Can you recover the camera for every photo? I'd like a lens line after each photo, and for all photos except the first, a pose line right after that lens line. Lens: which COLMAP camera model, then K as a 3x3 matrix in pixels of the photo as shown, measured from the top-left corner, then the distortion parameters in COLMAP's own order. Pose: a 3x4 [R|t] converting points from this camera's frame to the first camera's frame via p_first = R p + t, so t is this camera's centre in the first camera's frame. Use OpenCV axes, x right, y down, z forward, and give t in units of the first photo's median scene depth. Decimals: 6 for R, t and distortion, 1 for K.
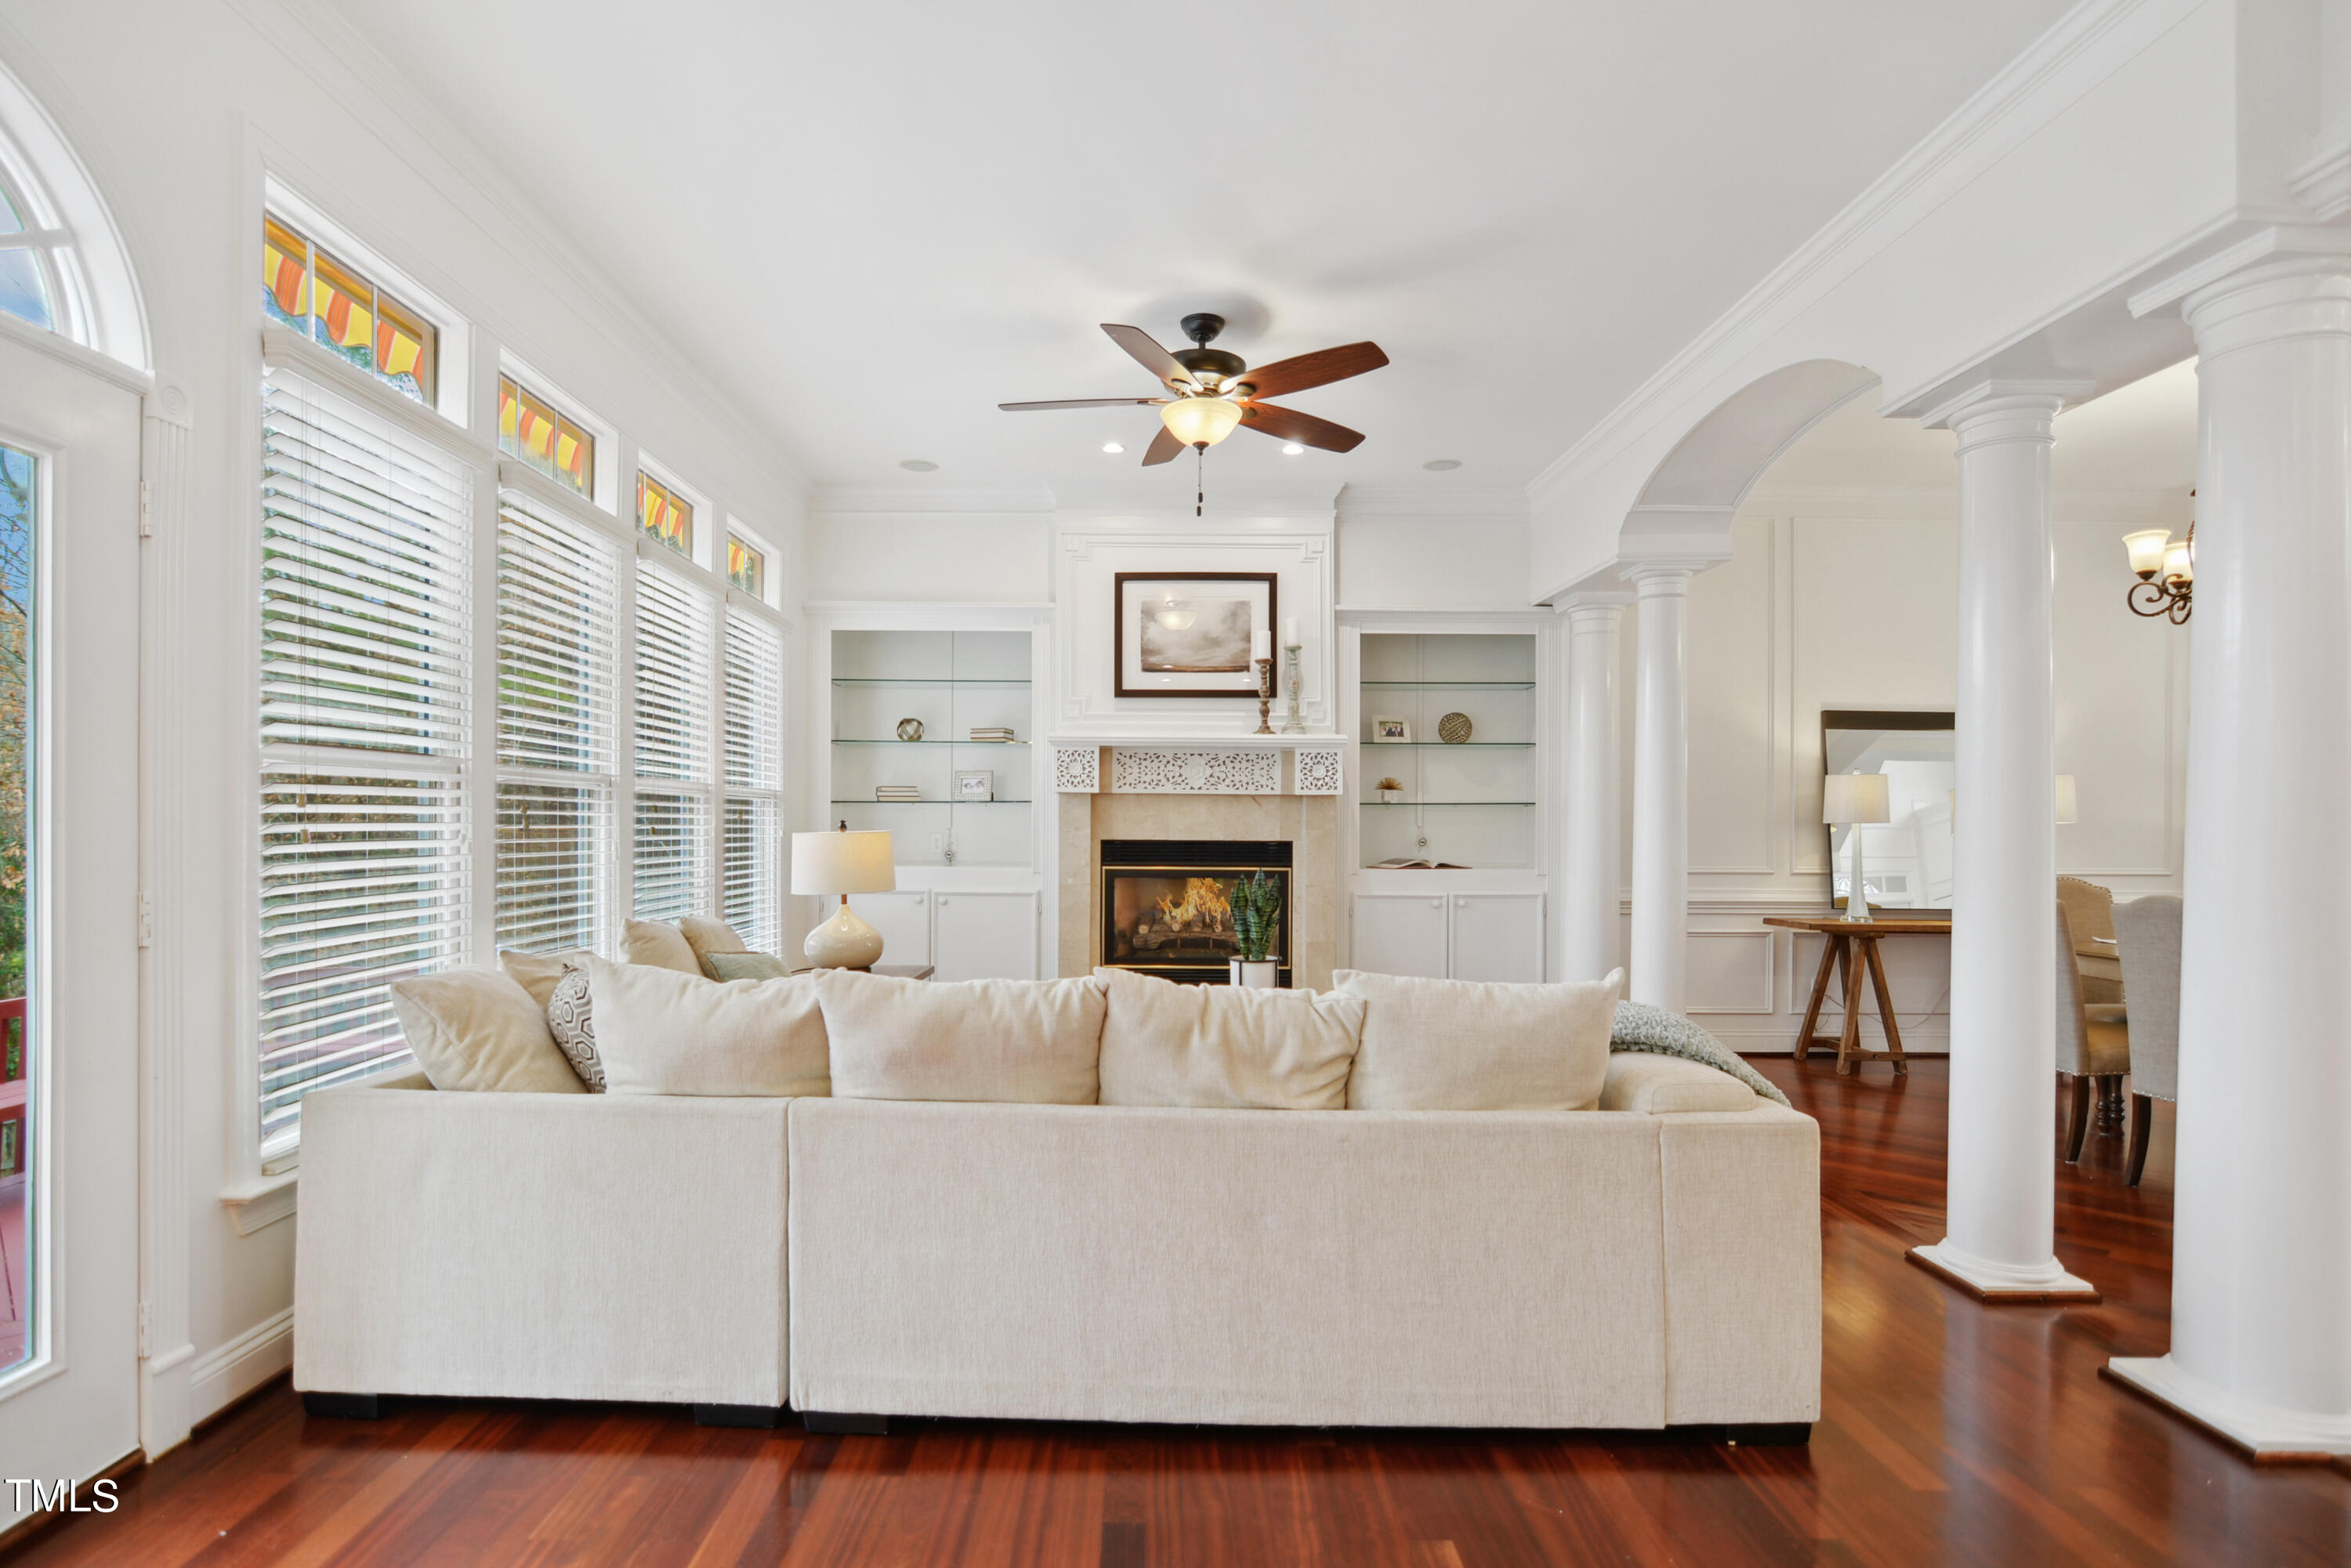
lens RADIAL K [[1155.8, 0, 1162.0], [0, 1155.8, 775.5], [0, 0, 1]] dist [-0.038799, 0.014477]
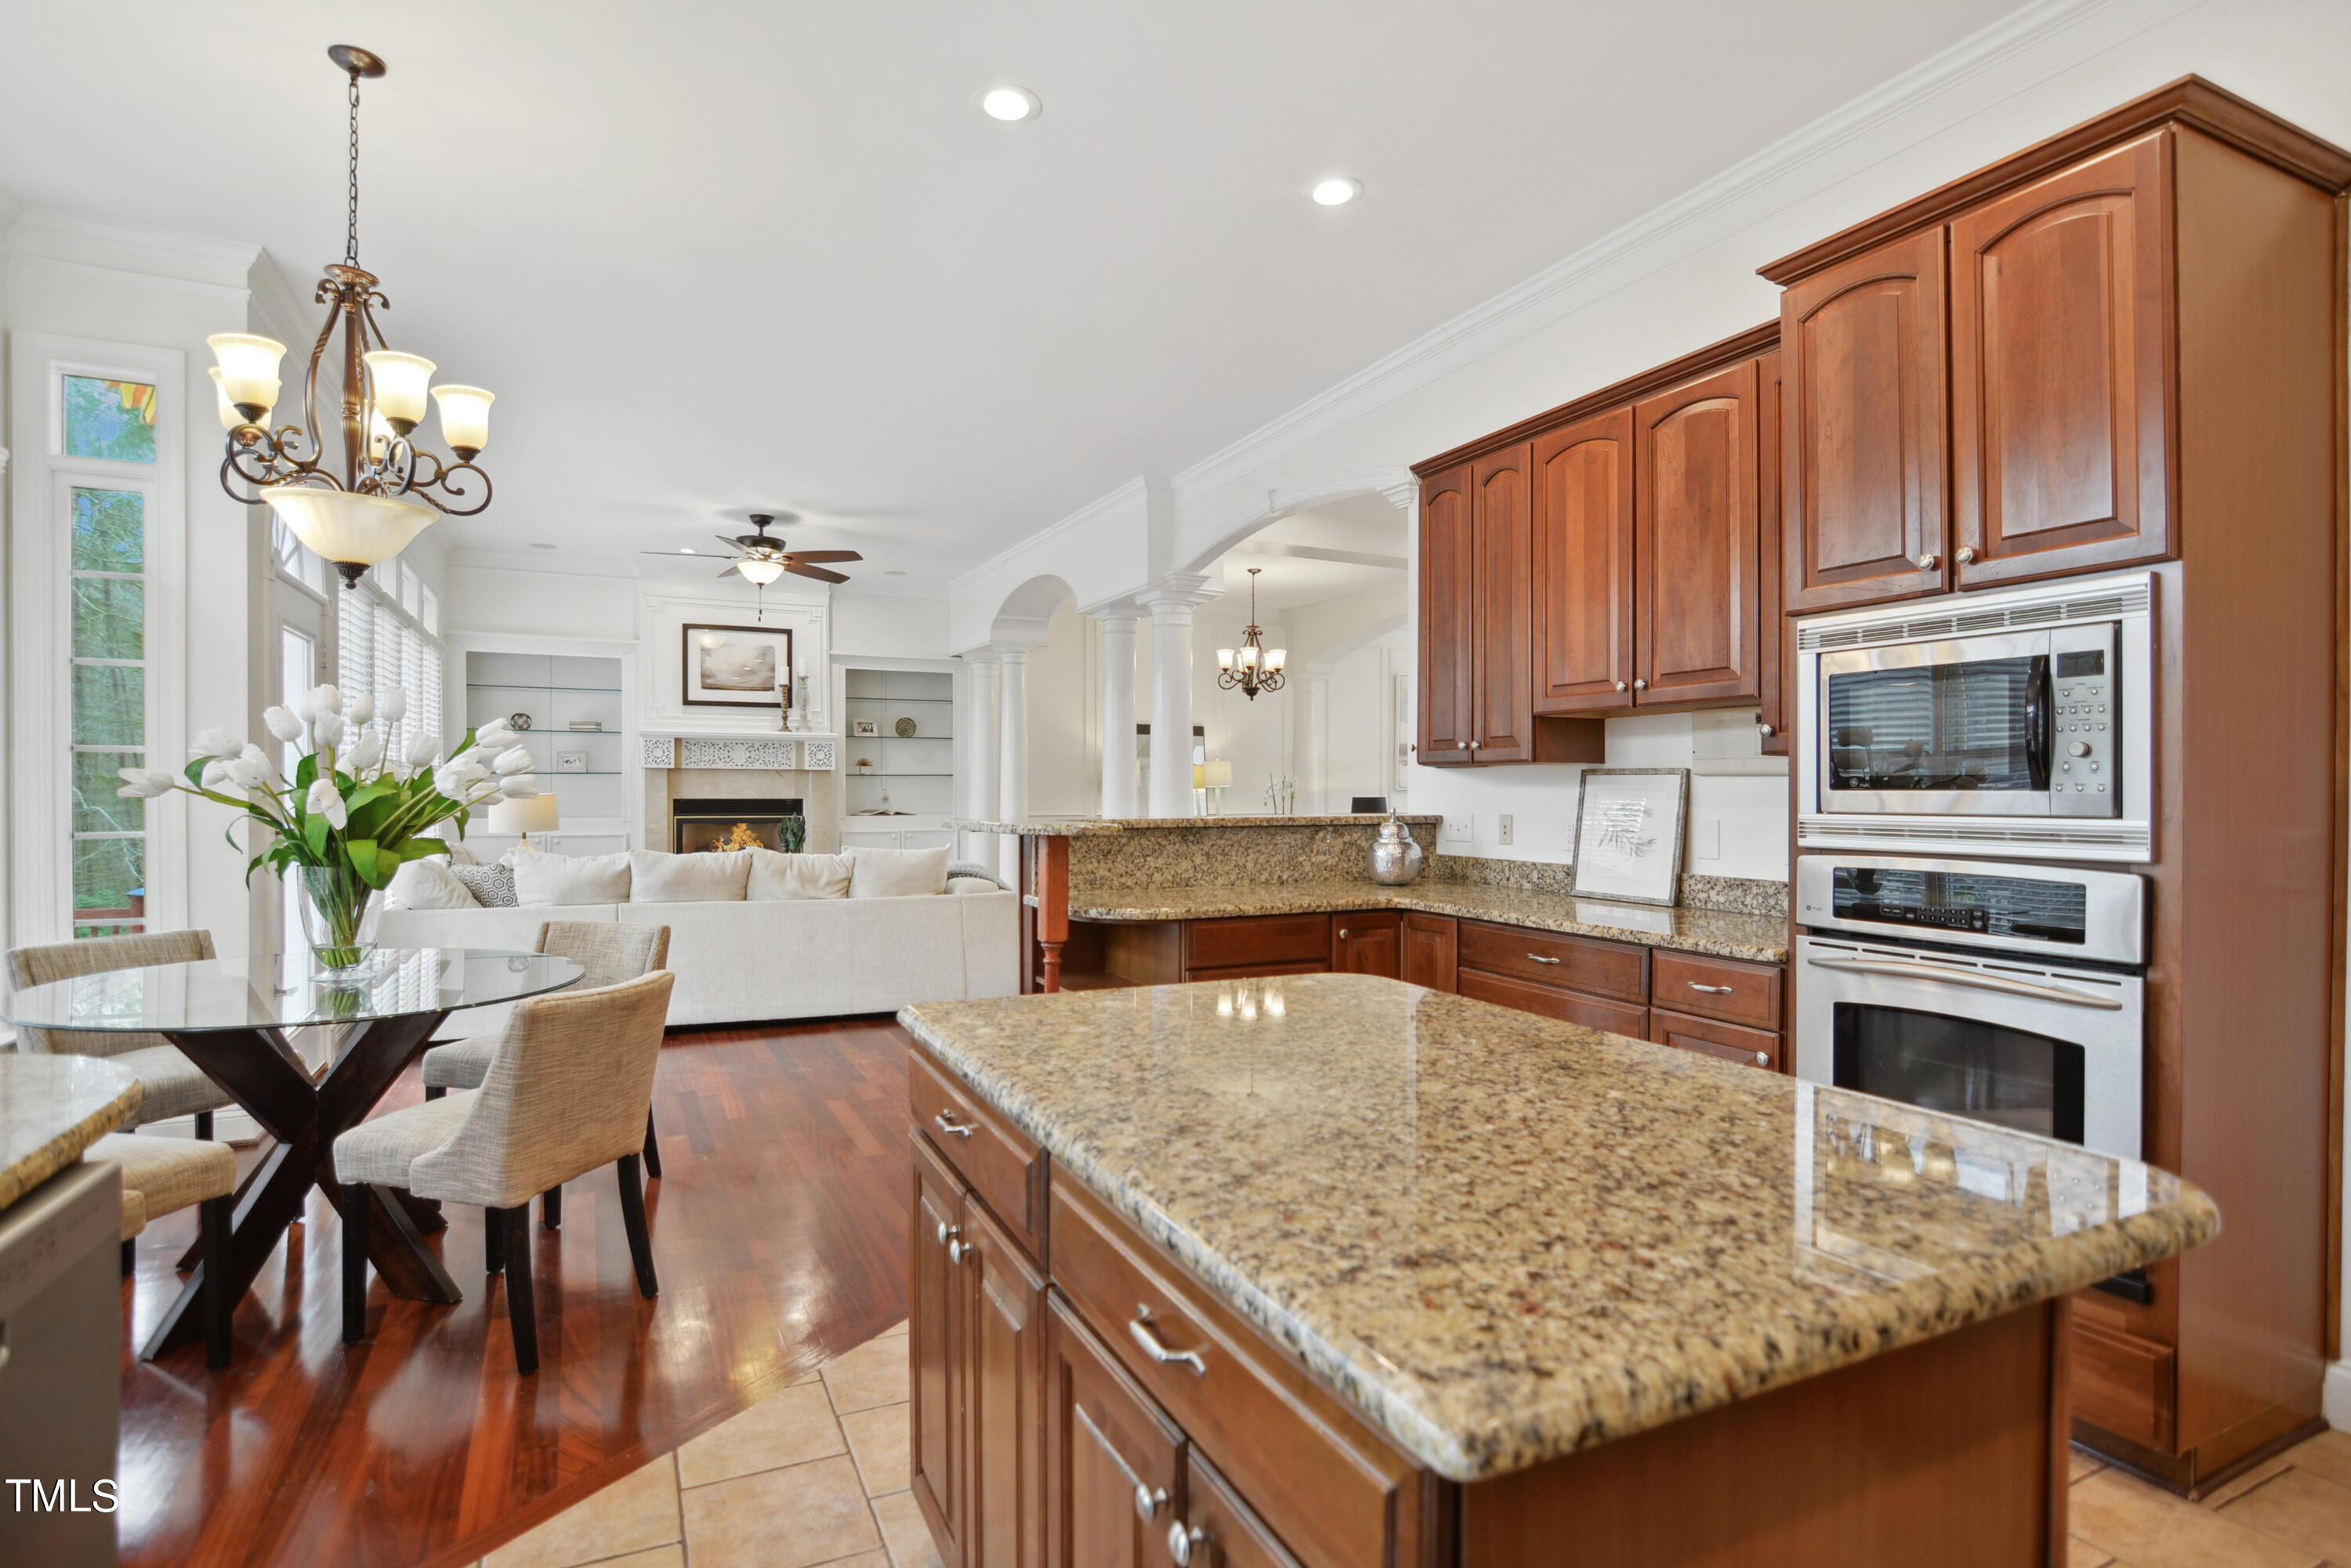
lens RADIAL K [[1155.8, 0, 1162.0], [0, 1155.8, 775.5], [0, 0, 1]] dist [-0.038799, 0.014477]
pose [[0.900933, -0.001878, 0.433954, -0.130669], [-0.013294, 0.999402, 0.031924, -0.032343], [-0.433755, -0.034530, 0.900369, -0.653990]]
